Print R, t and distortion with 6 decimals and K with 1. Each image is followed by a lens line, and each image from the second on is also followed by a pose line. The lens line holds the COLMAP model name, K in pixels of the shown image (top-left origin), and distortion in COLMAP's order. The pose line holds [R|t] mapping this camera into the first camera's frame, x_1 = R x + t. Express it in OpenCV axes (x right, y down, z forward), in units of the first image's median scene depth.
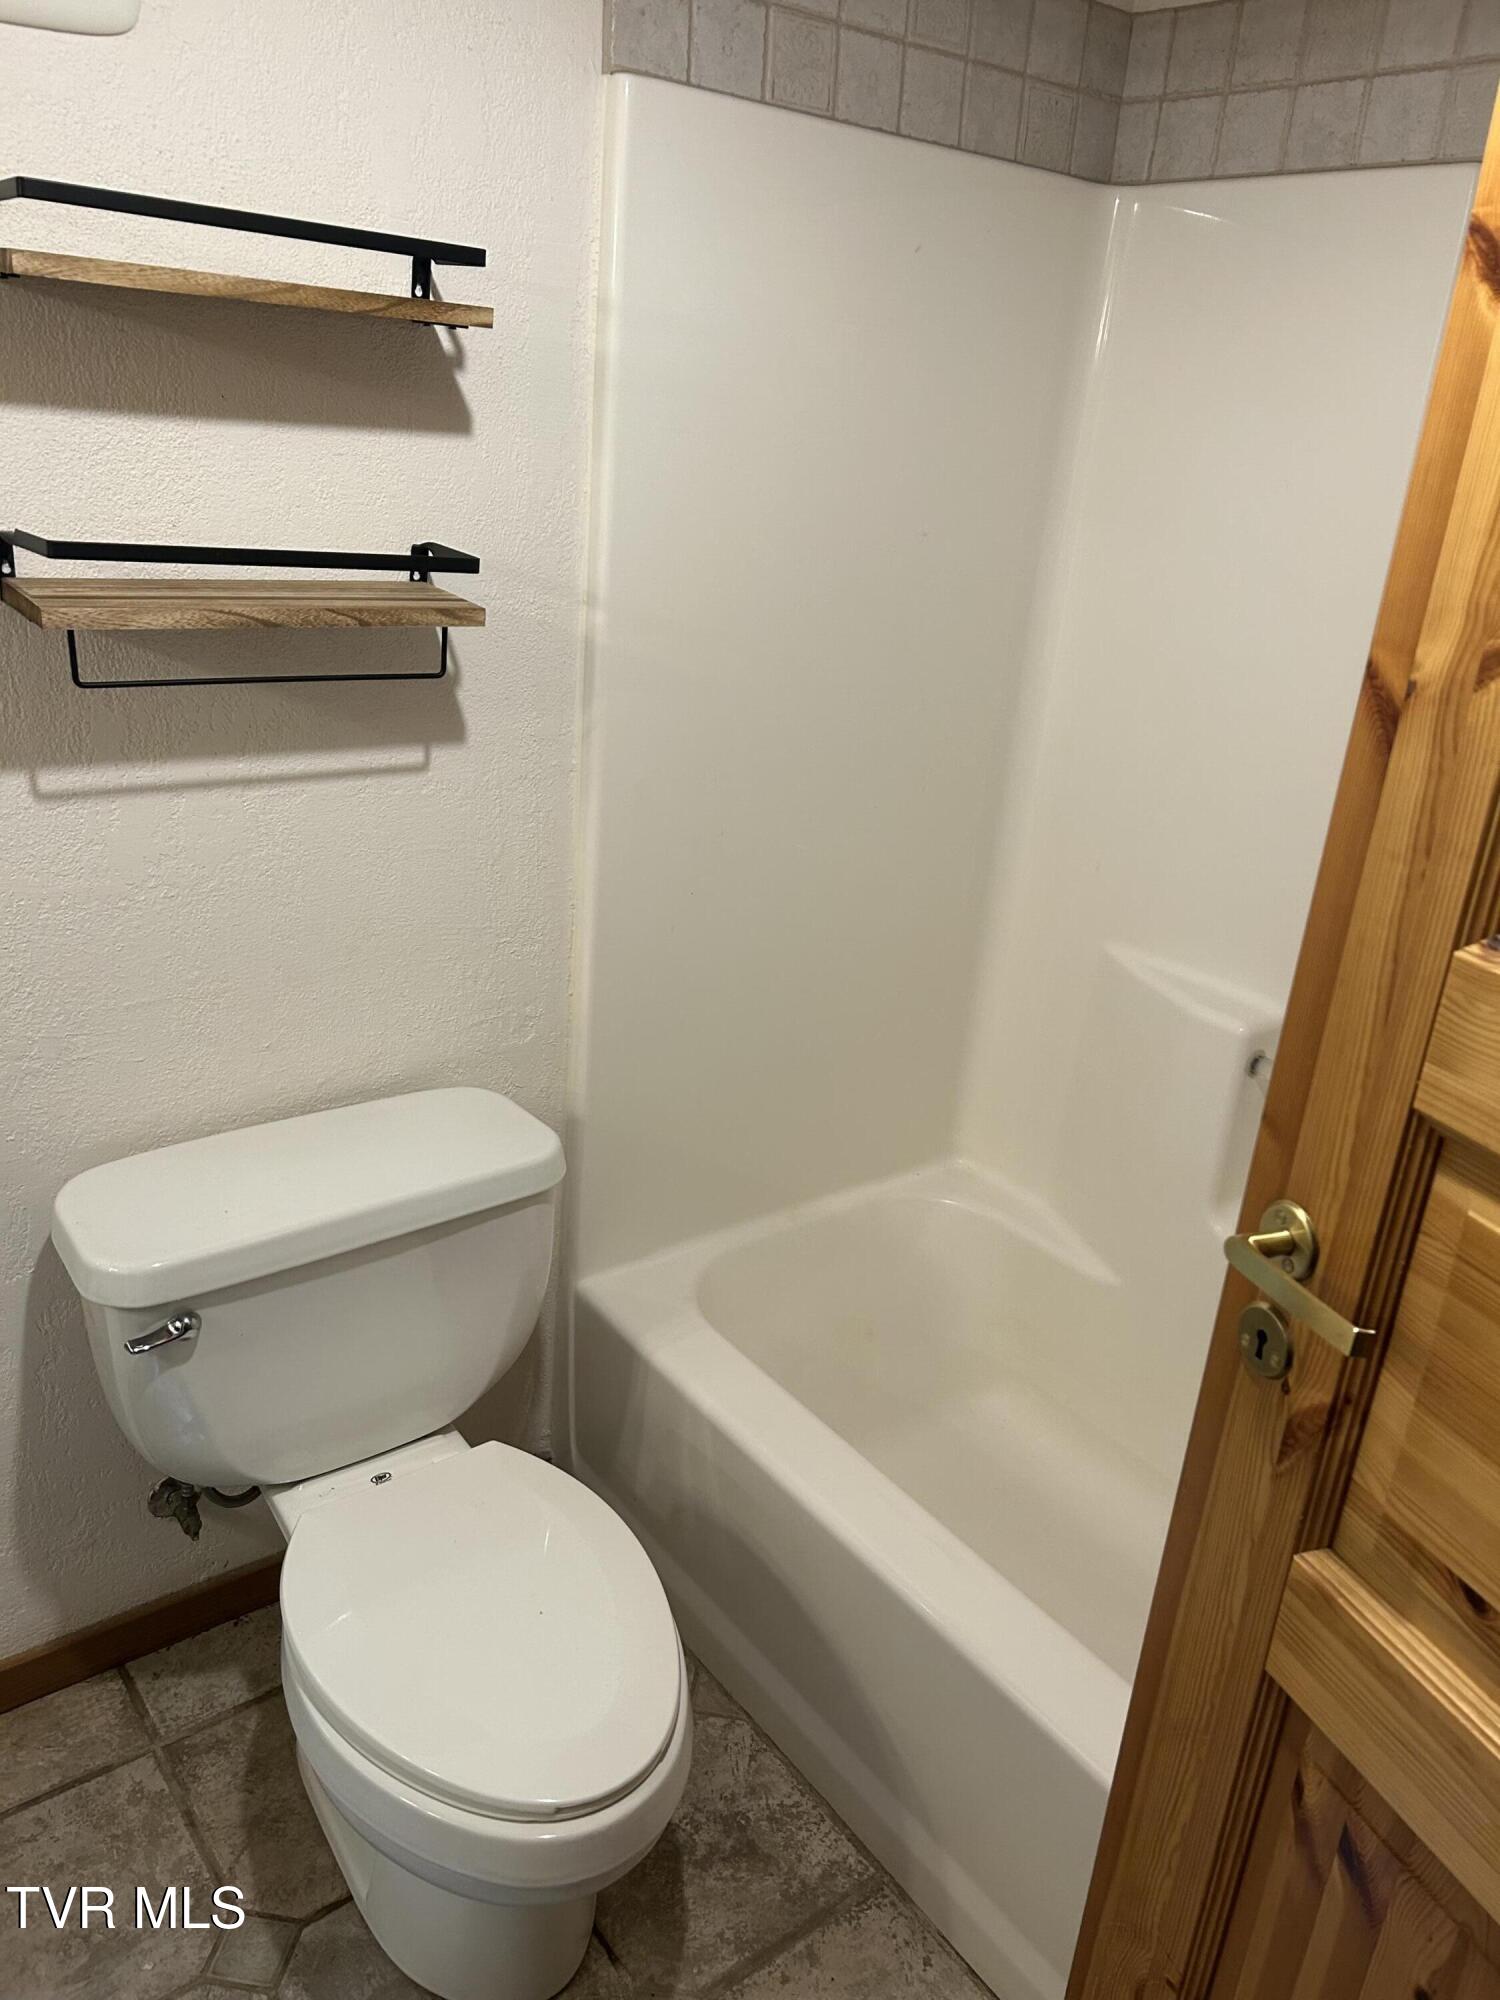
lens RADIAL K [[1502.3, 0, 753.4], [0, 1502.3, 997.0], [0, 0, 1]] dist [0.060496, -0.065154]
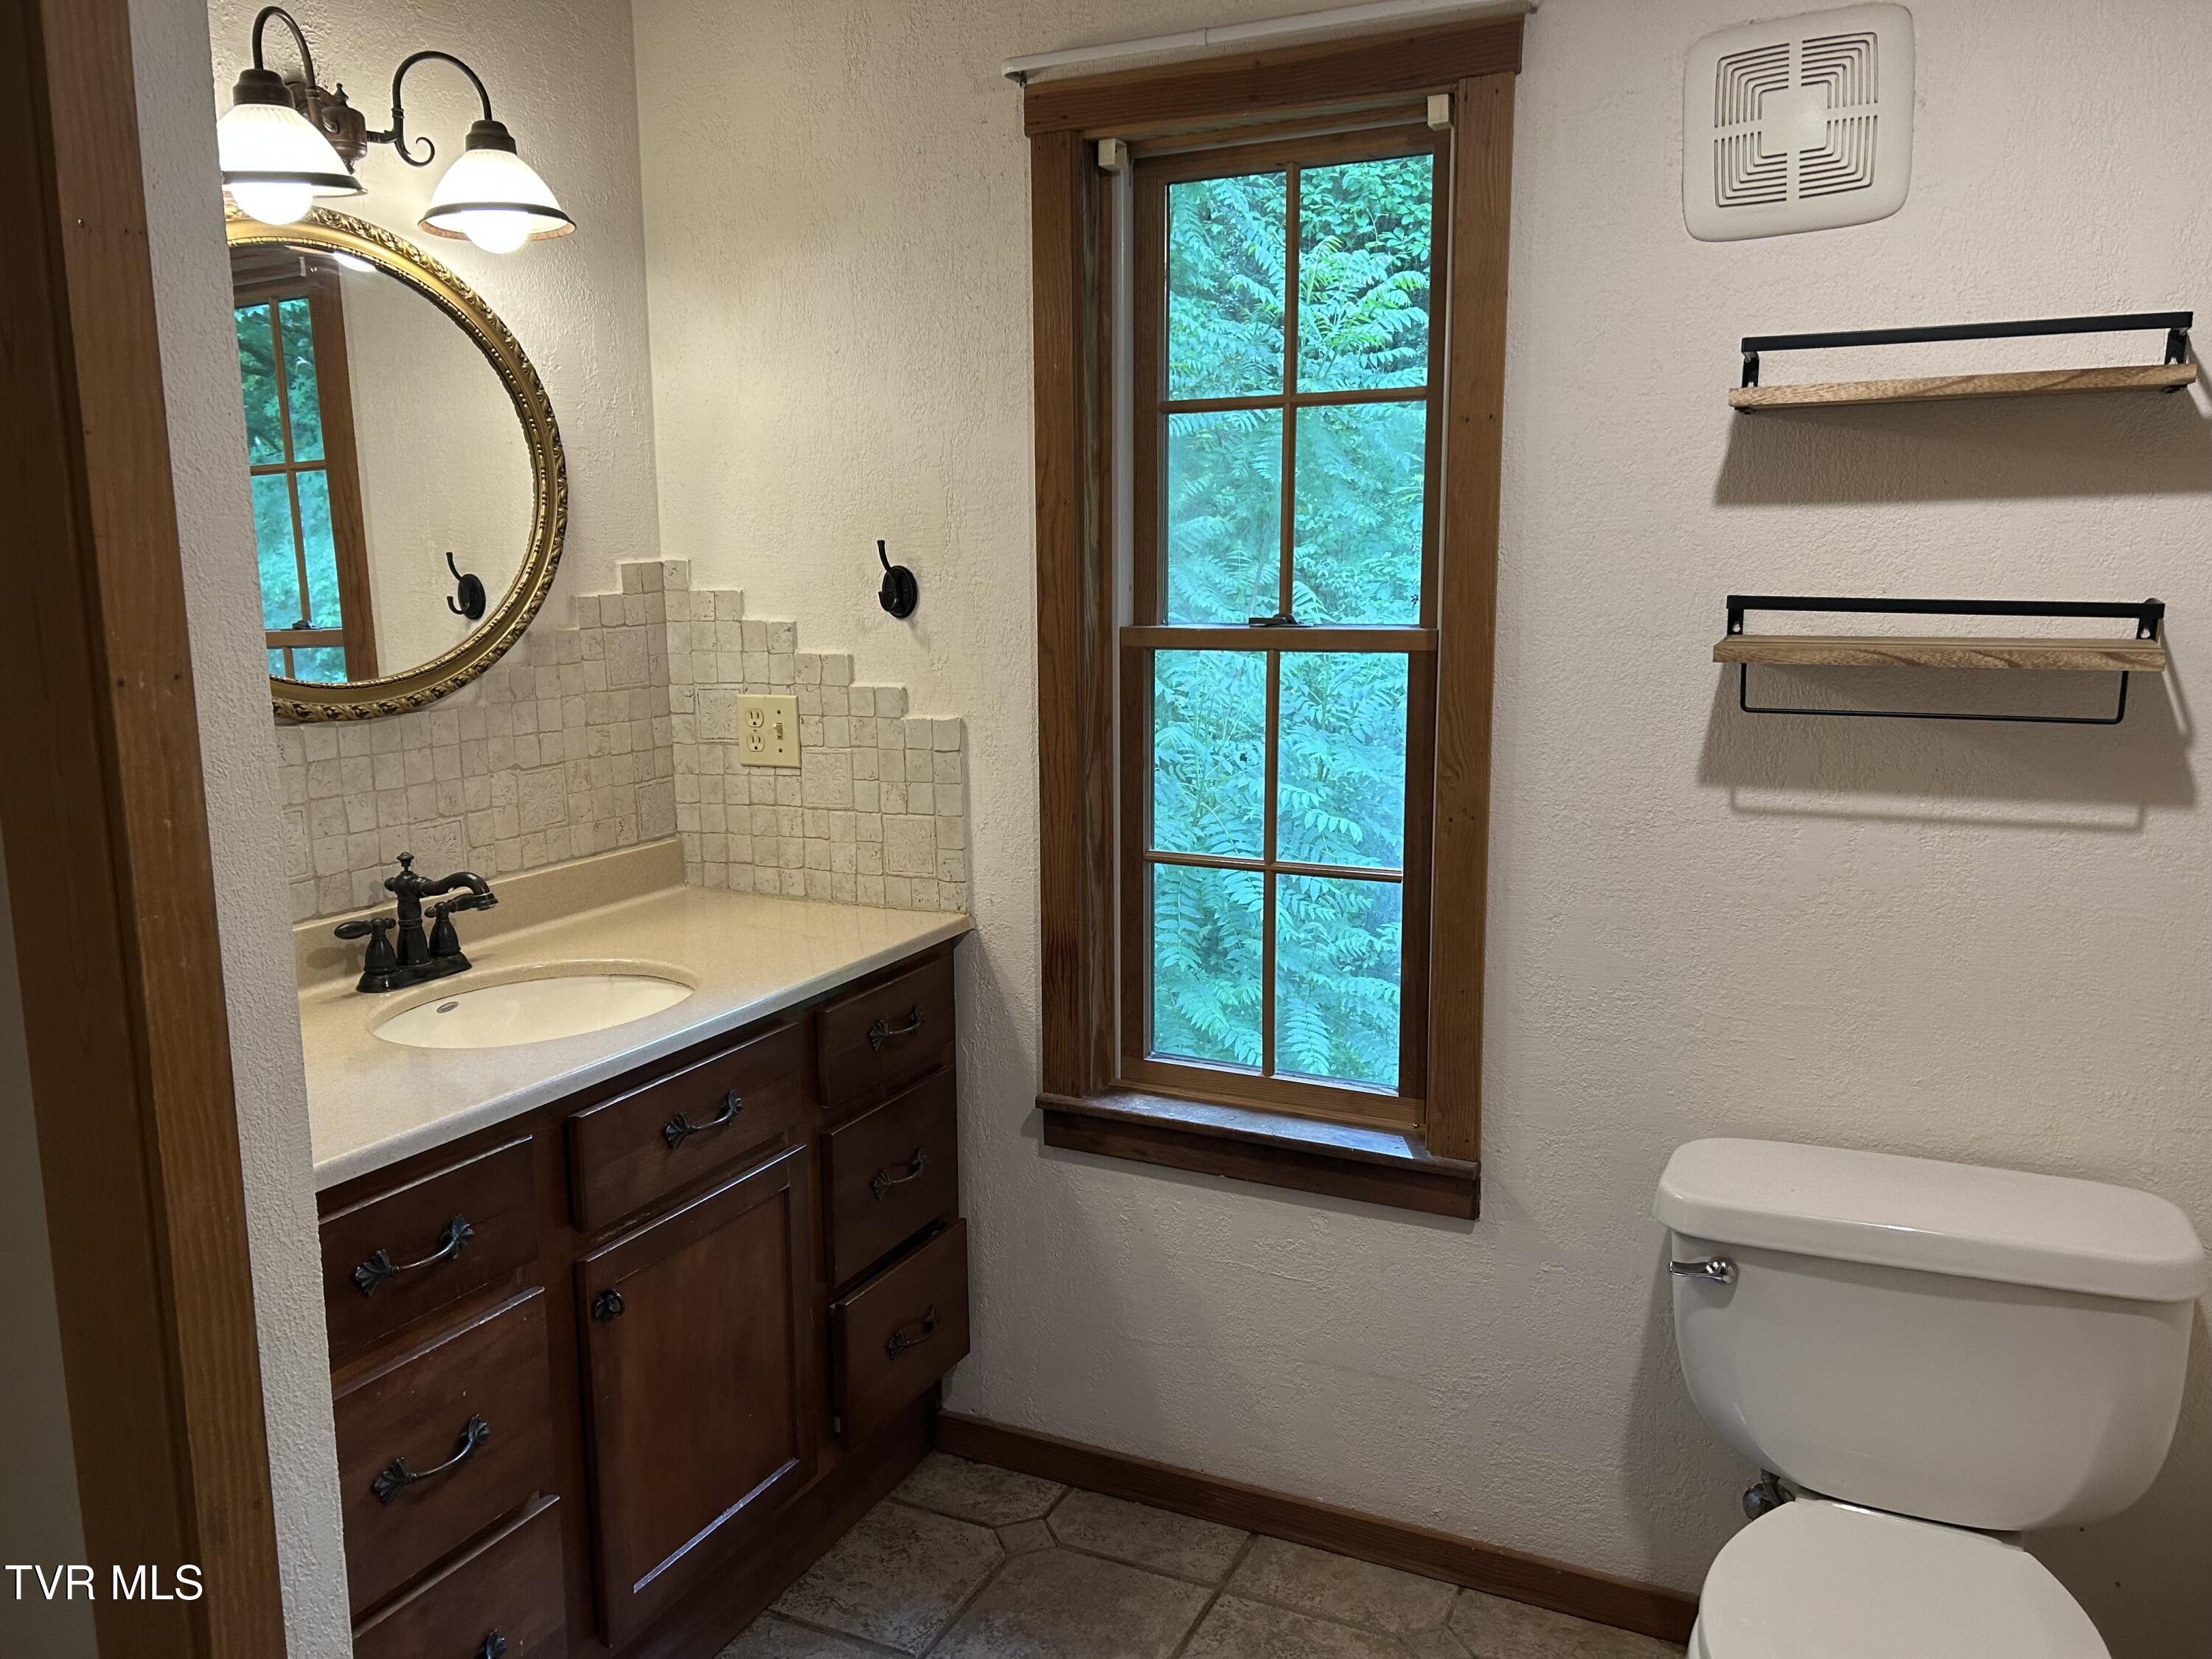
lens RADIAL K [[1661.5, 0, 1102.9], [0, 1661.5, 826.6], [0, 0, 1]] dist [0.060496, -0.065154]
pose [[0.461153, 0.059280, -0.885338, 0.485751], [-0.278368, 0.957060, -0.080913, 0.130975], [0.842526, 0.283763, 0.457853, -0.042035]]
